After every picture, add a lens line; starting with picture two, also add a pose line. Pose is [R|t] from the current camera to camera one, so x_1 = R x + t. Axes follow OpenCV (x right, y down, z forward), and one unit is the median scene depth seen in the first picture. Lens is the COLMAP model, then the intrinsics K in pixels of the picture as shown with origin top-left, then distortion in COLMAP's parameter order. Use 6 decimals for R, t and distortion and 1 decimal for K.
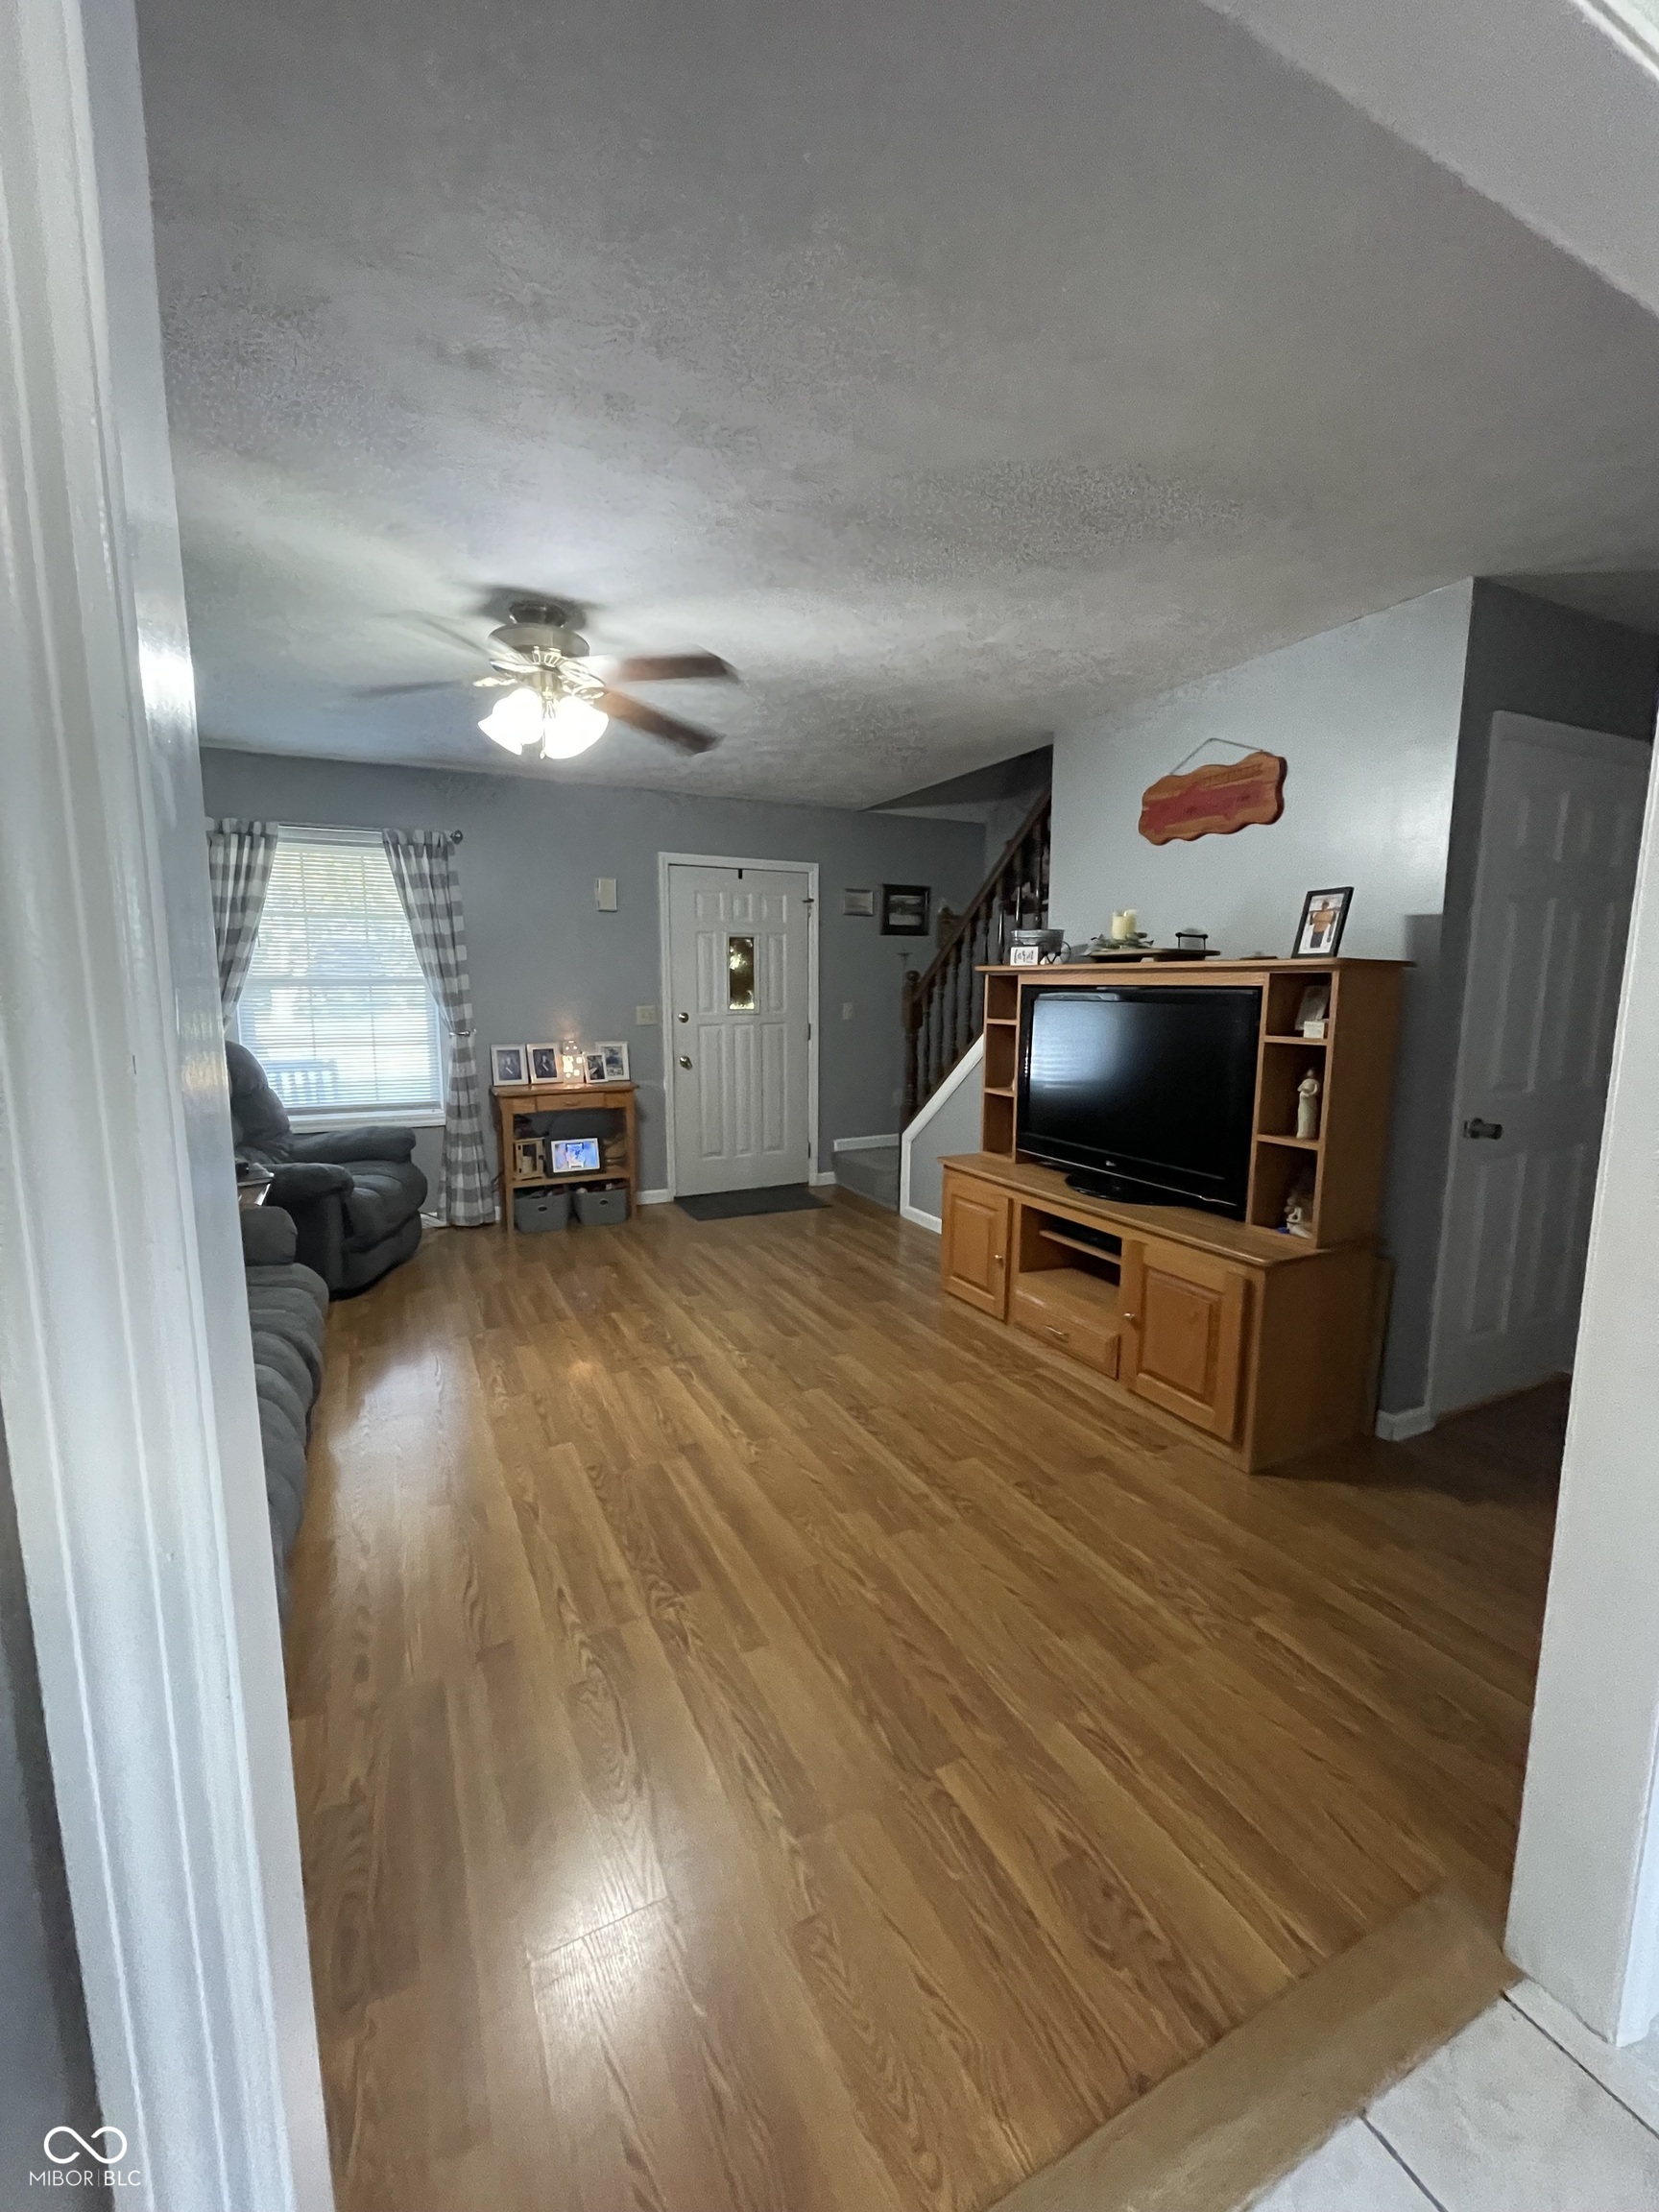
lens RADIAL K [[885.6, 0, 818.9], [0, 885.6, 1104.7], [0, 0, 1]] dist [-0.007385, 0.000892]
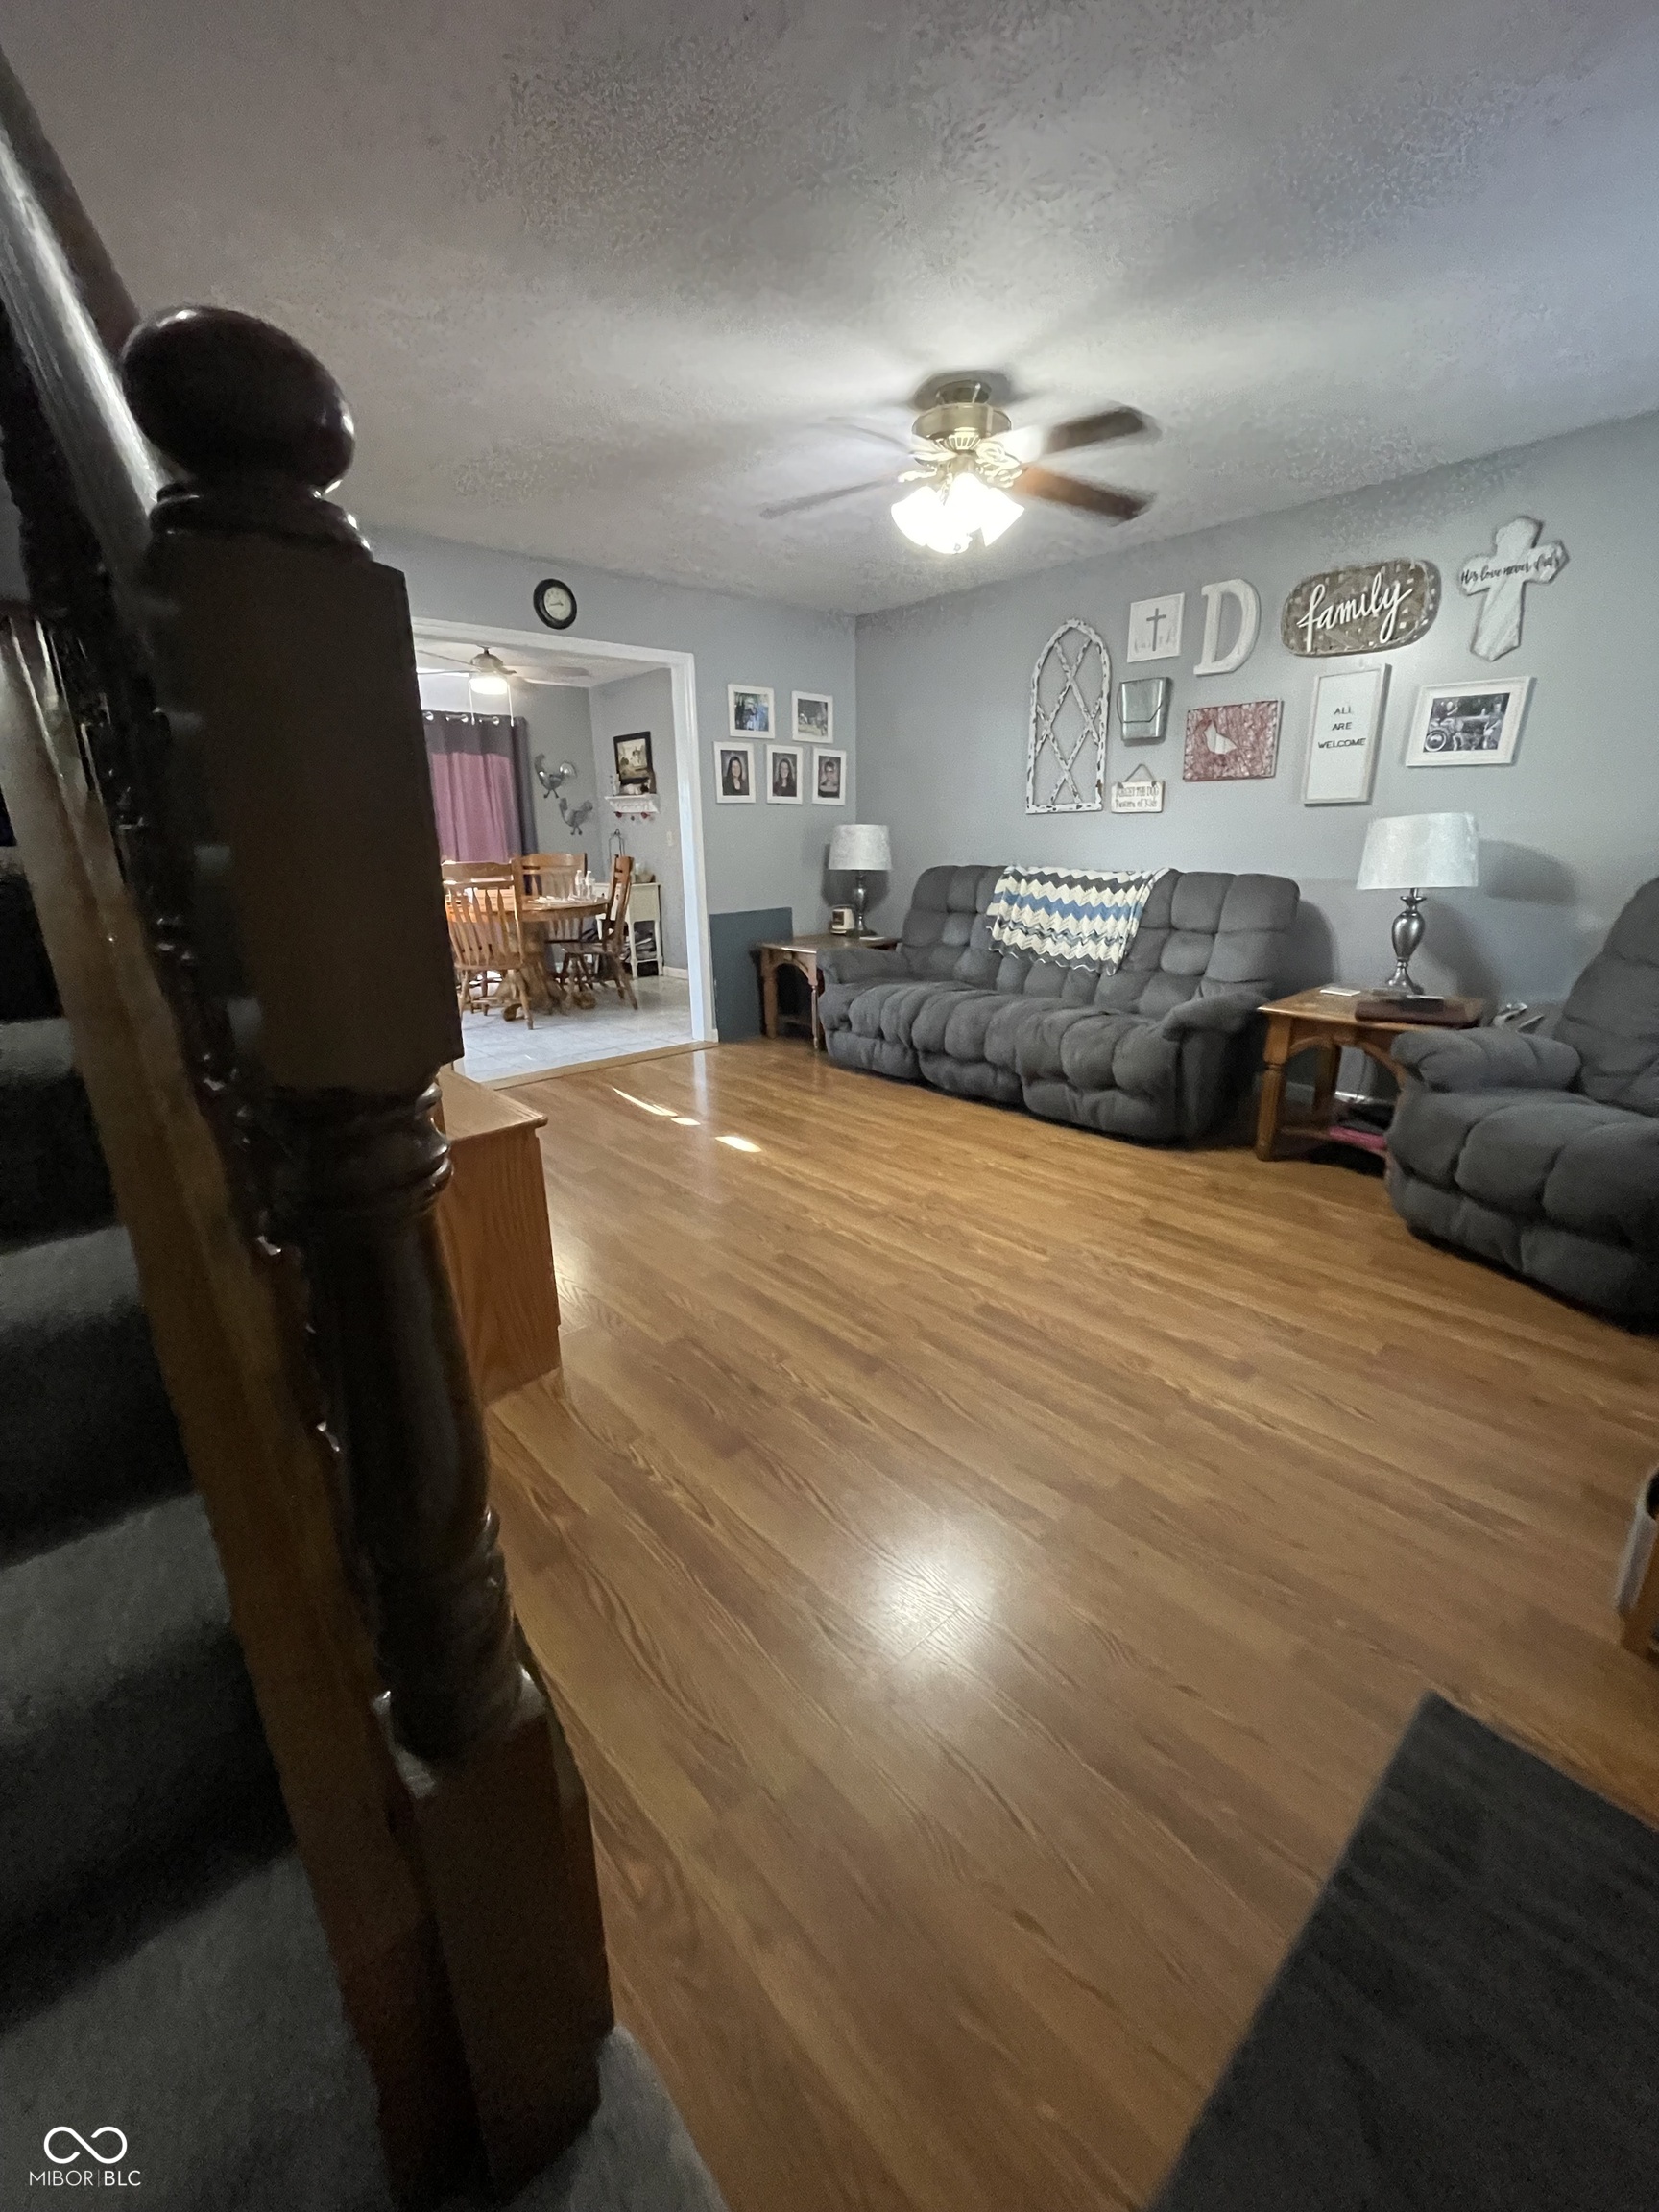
lens RADIAL K [[930.3, 0, 829.5], [0, 930.3, 1106.0], [0, 0, 1]] dist [0.001288, 0.000287]
pose [[-0.962458, 0.090726, -0.255820, 0.093065], [-0.024252, 0.909971, 0.413963, -0.146672], [0.270346, 0.404626, -0.873608, 1.243104]]
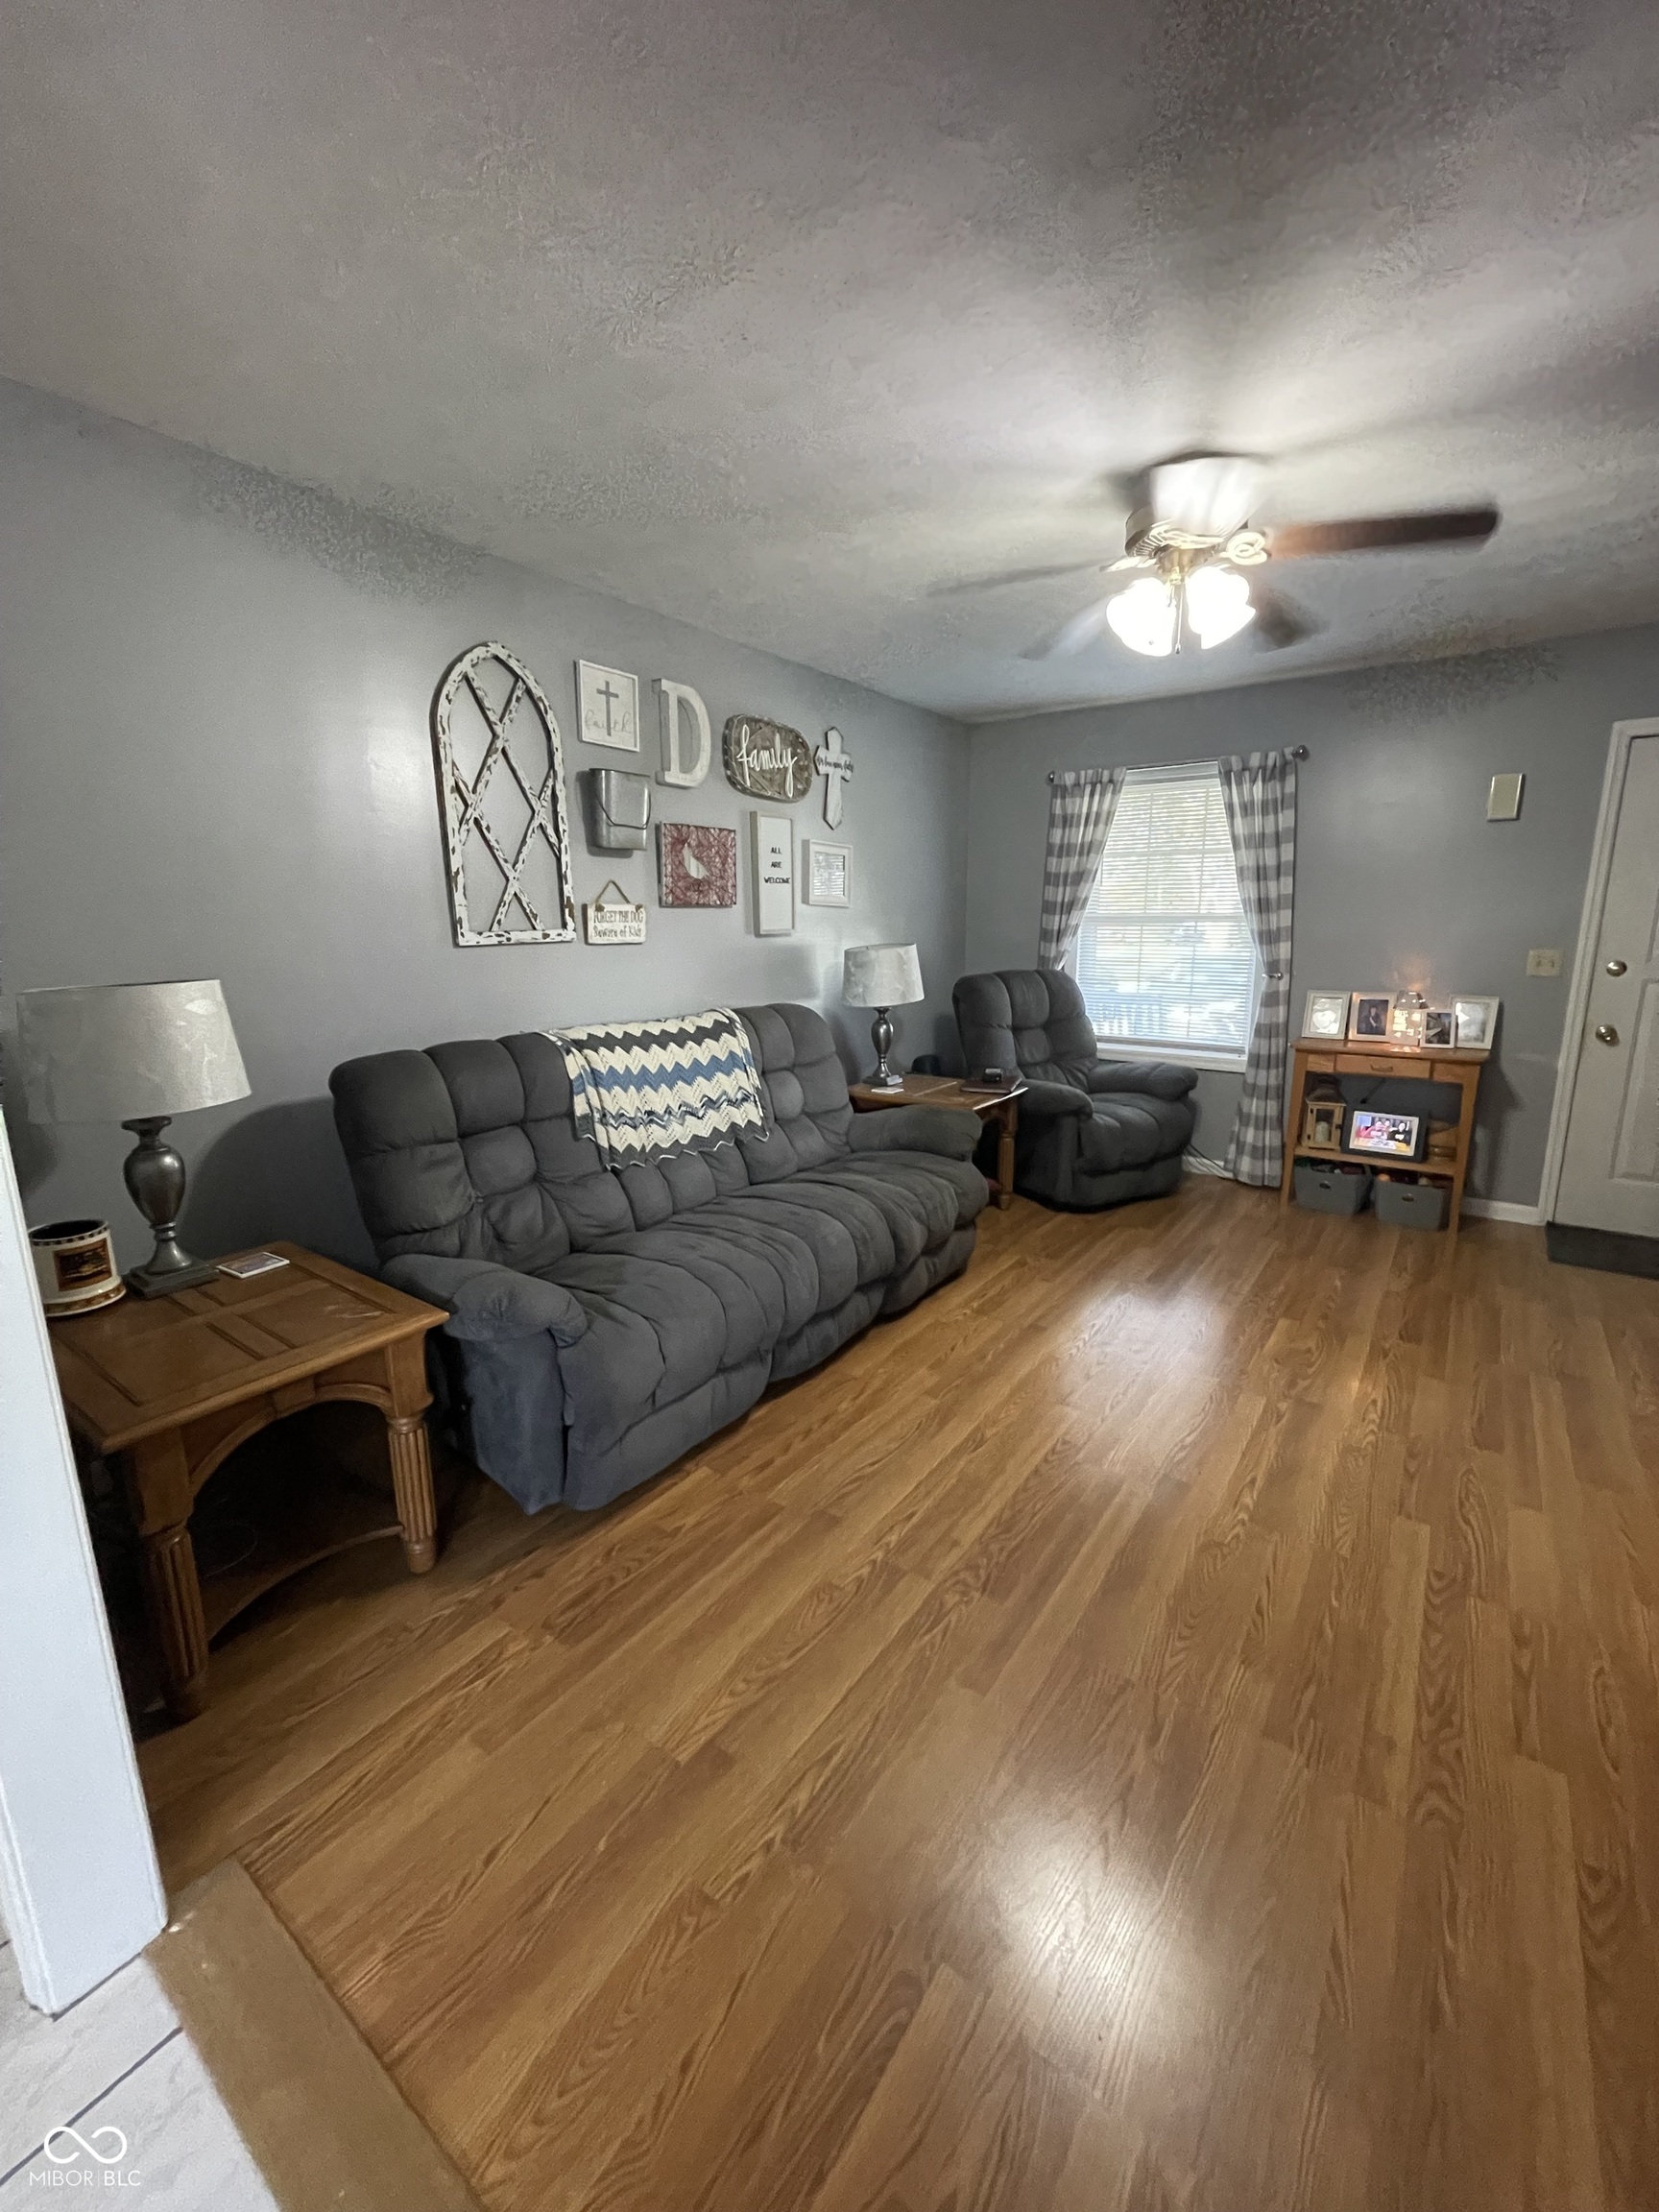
lens RADIAL K [[885.6, 0, 818.9], [0, 885.6, 1104.7], [0, 0, 1]] dist [-0.007385, 0.000892]
pose [[0.460488, 0.175073, -0.870230, 0.201804], [-0.117325, 0.983761, 0.135830, -0.019288], [0.879878, 0.039552, 0.473550, 0.171308]]
